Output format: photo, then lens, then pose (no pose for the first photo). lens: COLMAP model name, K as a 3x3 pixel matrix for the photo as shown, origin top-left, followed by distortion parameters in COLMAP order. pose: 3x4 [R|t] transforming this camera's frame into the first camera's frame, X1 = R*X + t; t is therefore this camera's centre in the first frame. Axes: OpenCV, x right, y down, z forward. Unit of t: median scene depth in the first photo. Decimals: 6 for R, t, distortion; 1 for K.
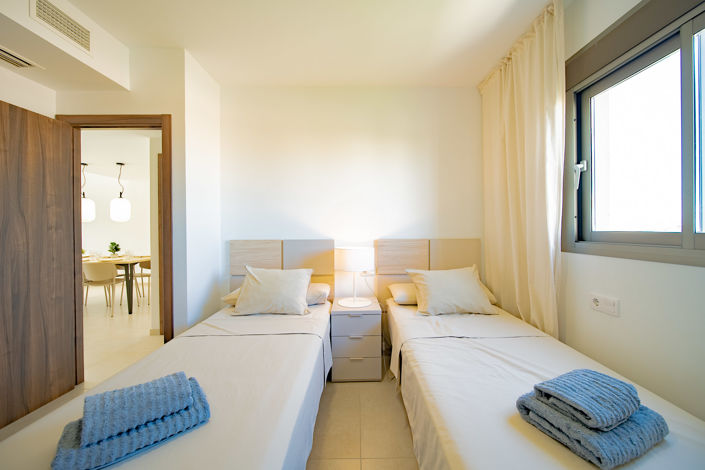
lens RADIAL K [[249.9, 0, 354.3], [0, 249.9, 233.0], [0, 0, 1]] dist [-0.001949, -0.000350]
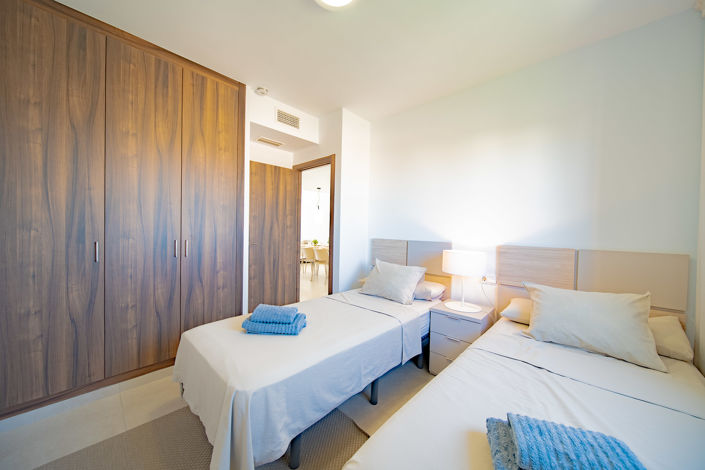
lens RADIAL K [[249.9, 0, 354.7], [0, 249.9, 235.6], [0, 0, 1]] dist [-0.001949, -0.000350]
pose [[0.717870, 0.036099, -0.695241, 0.416347], [-0.037890, 0.999200, 0.012758, 0.000446], [0.695146, 0.017184, 0.718663, -0.006244]]
